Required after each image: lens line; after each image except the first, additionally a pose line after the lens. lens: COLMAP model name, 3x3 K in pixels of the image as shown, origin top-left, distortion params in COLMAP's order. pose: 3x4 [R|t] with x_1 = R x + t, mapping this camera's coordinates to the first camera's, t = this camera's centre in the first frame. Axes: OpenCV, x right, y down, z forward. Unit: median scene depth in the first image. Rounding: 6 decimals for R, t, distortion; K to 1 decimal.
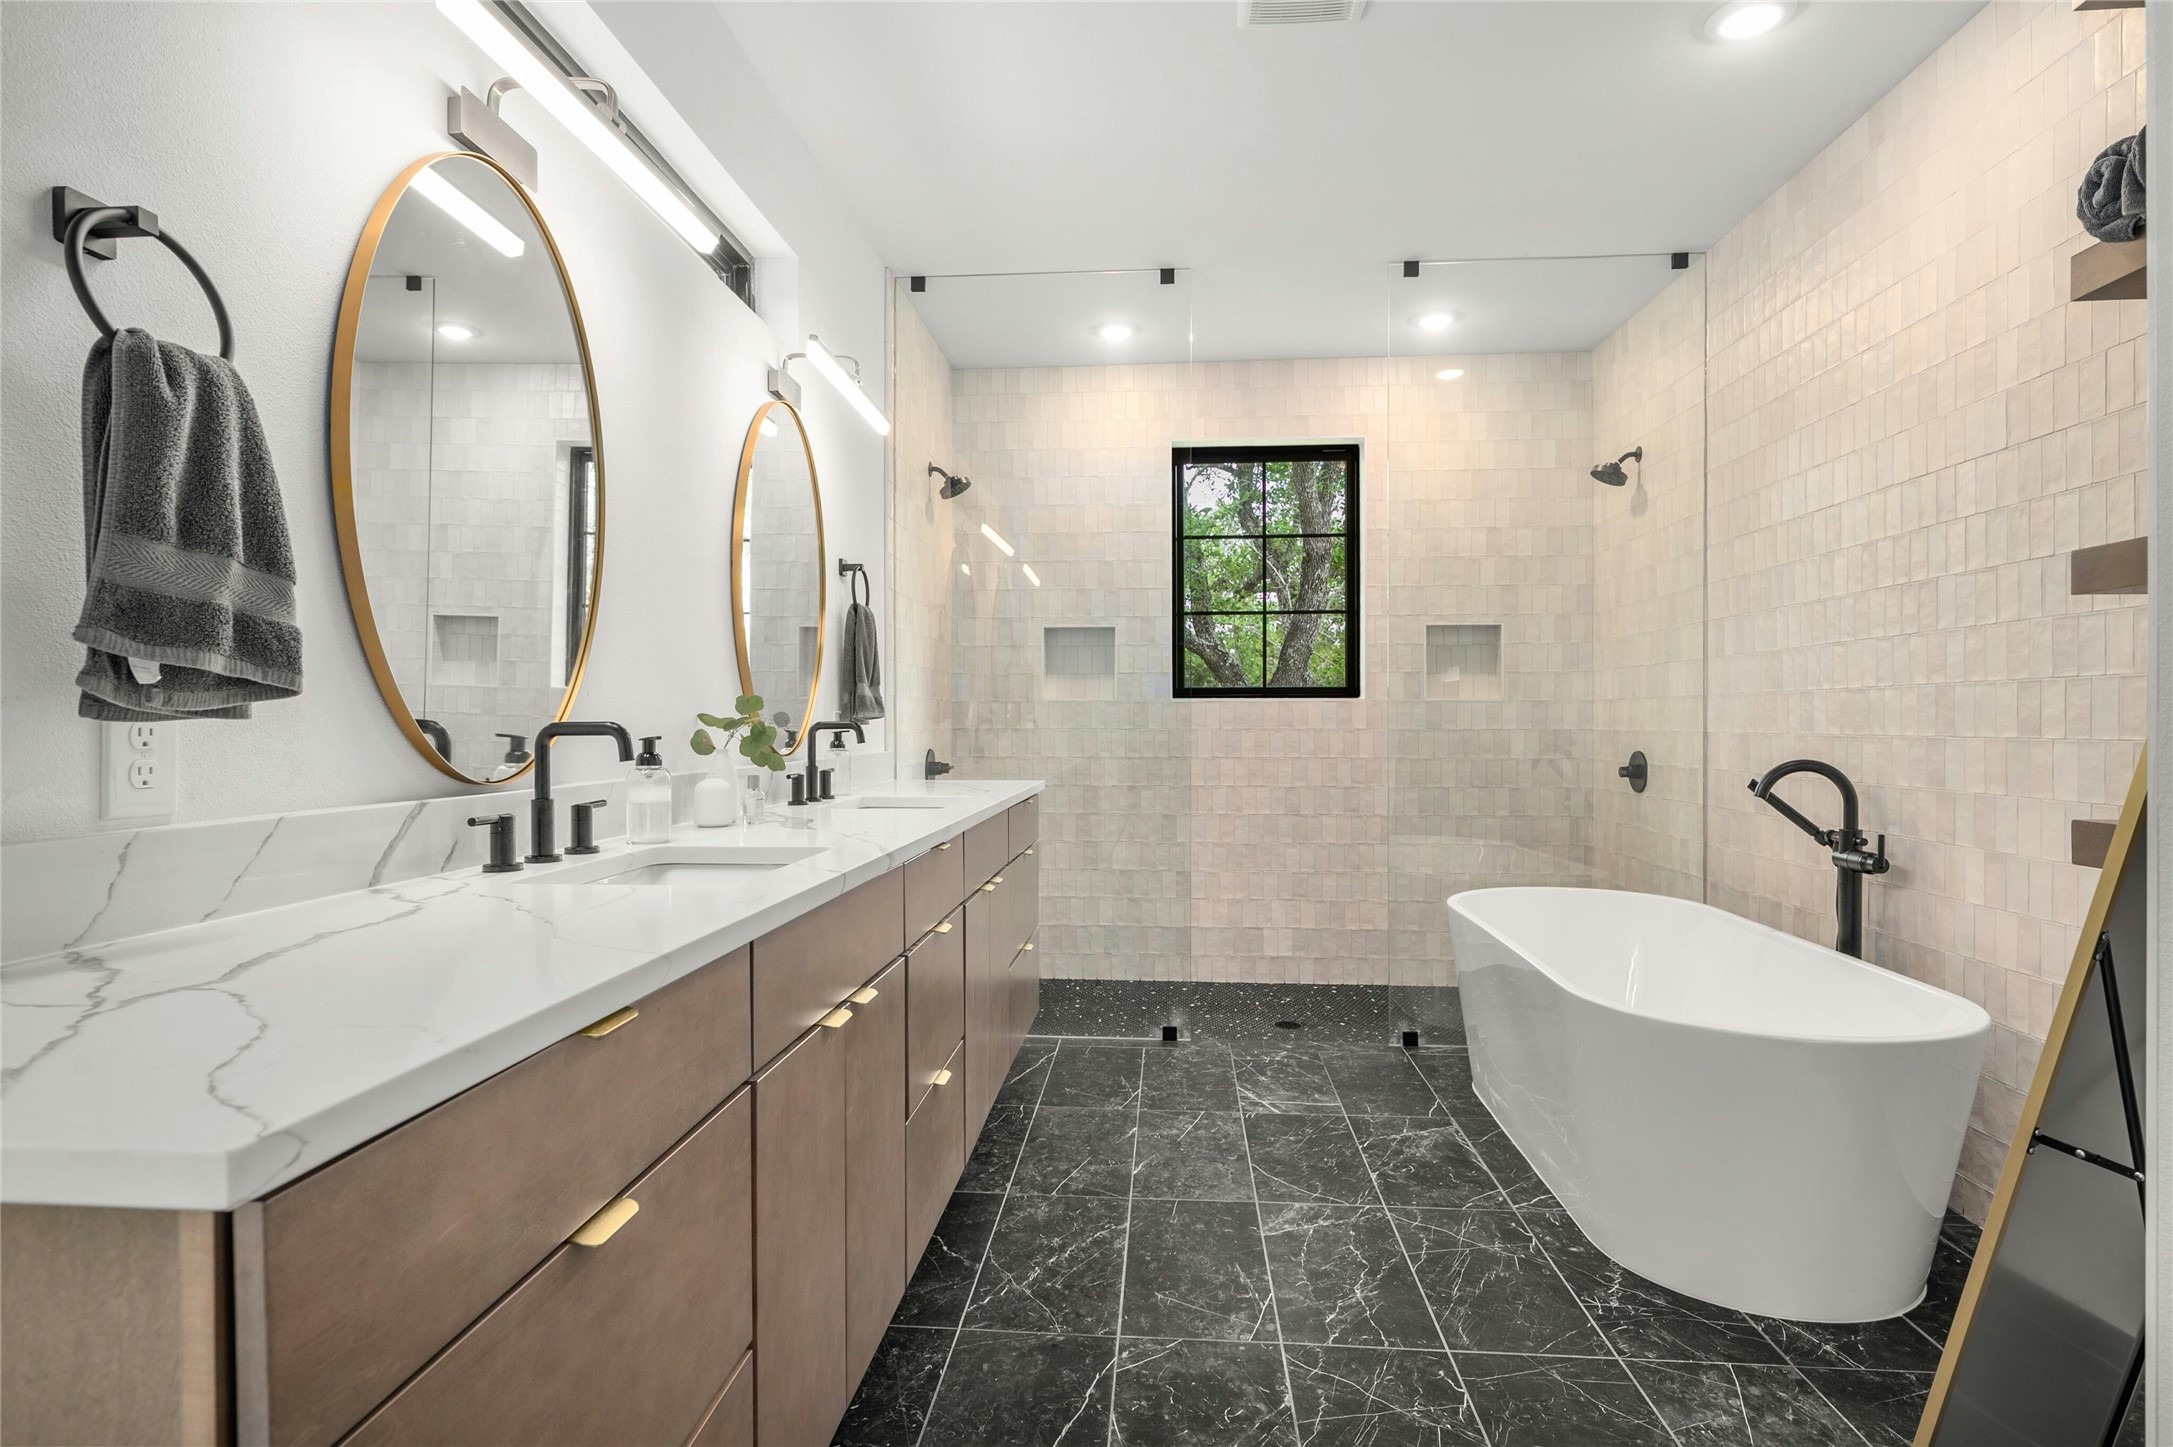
lens RADIAL K [[1092.6, 0, 1085.3], [0, 1092.6, 726.2], [0, 0, 1]] dist [-0.002619, -0.000045]
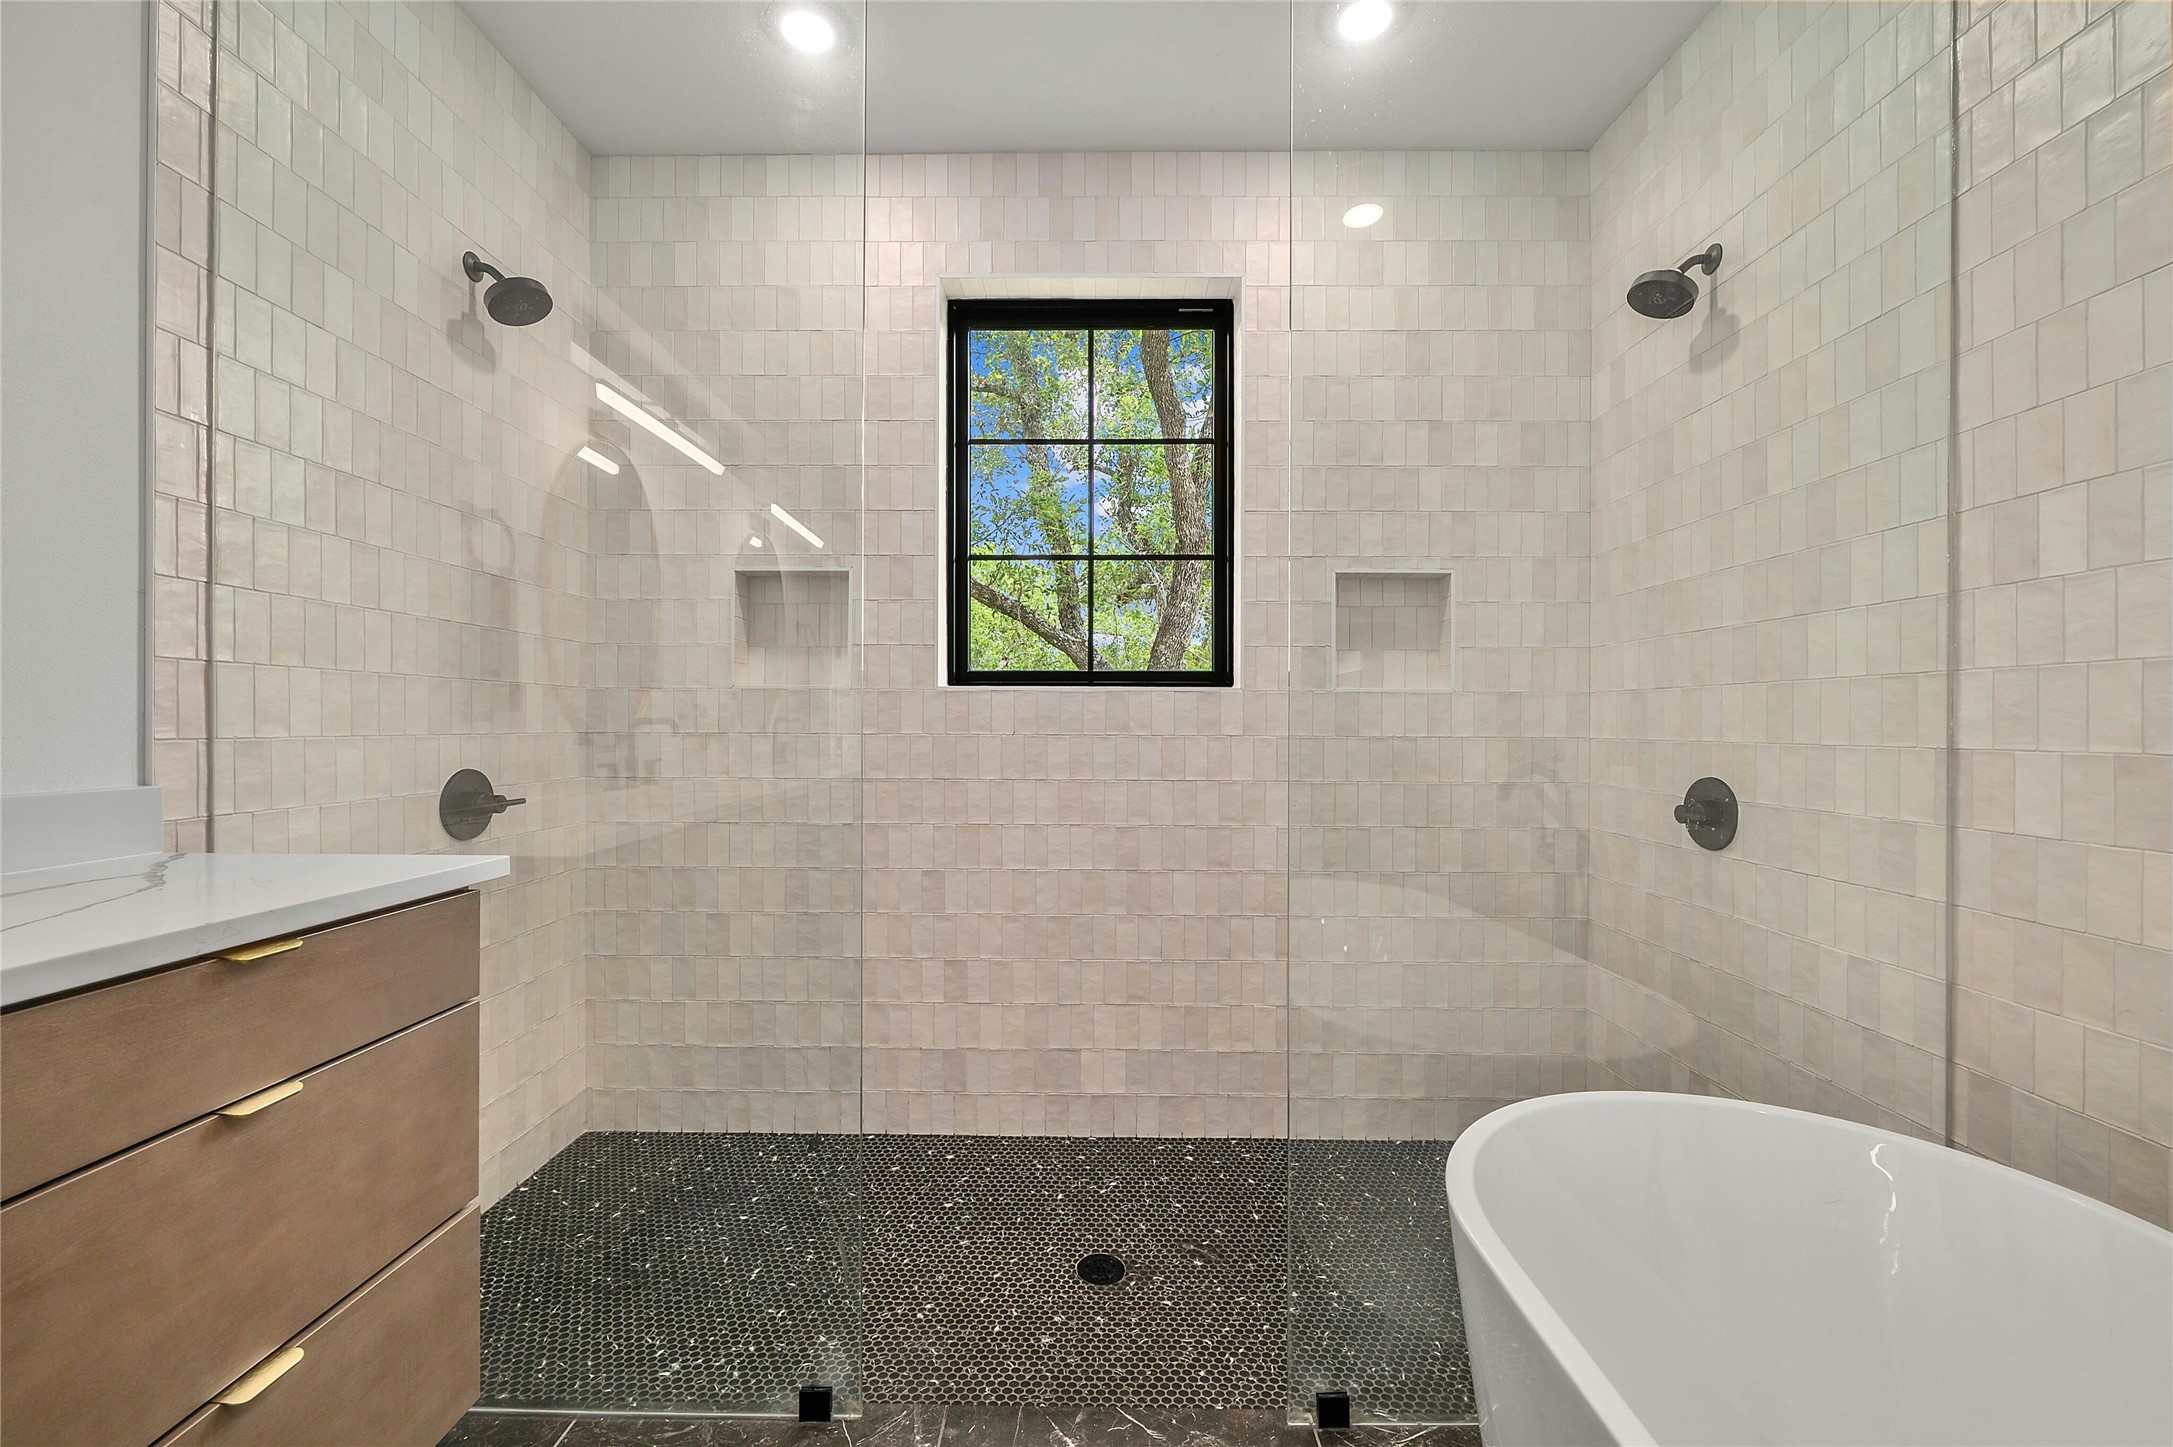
lens RADIAL K [[873.2, 0, 1082.7], [0, 873.2, 725.2], [0, 0, 1]] dist [-0.000896, 0.000265]
pose [[0.997578, 0.004817, 0.069389, 0.130533], [-0.004579, 0.999983, -0.003577, -0.001268], [-0.069405, 0.003251, 0.997583, 0.504922]]
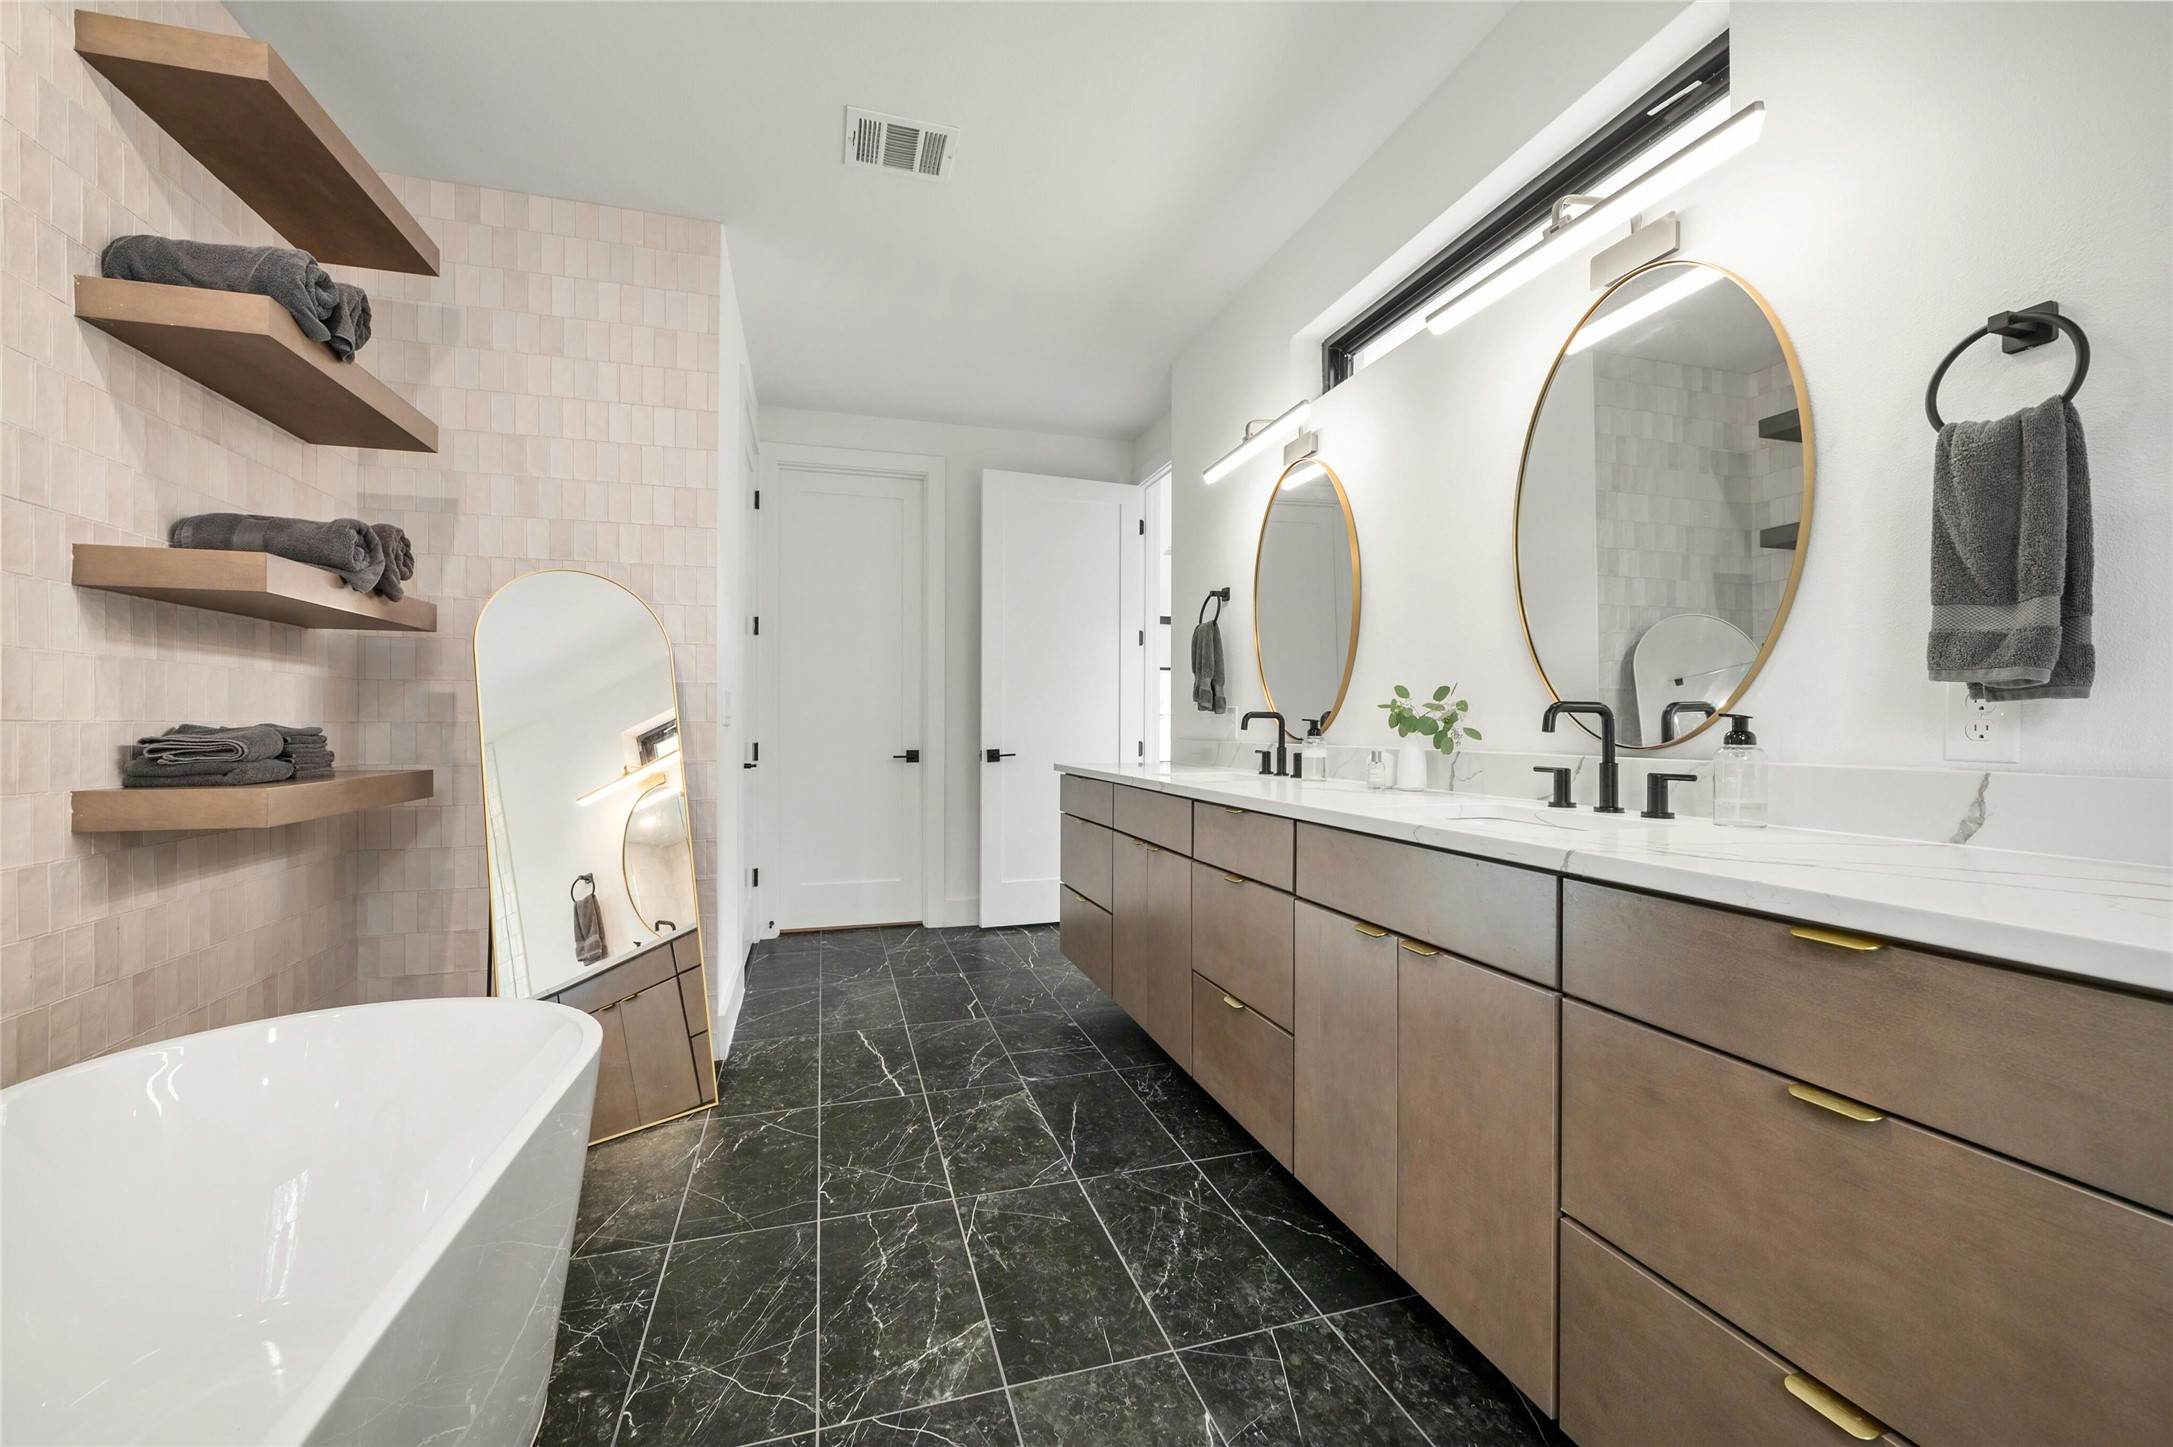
lens RADIAL K [[873.2, 0, 1080.8], [0, 873.2, 725.9], [0, 0, 1]] dist [-0.000896, 0.000265]
pose [[-0.932587, 0.001094, -0.360944, 0.168498], [-0.000748, 0.999987, 0.004963, 0.005395], [0.360944, 0.004899, -0.932574, 0.825897]]
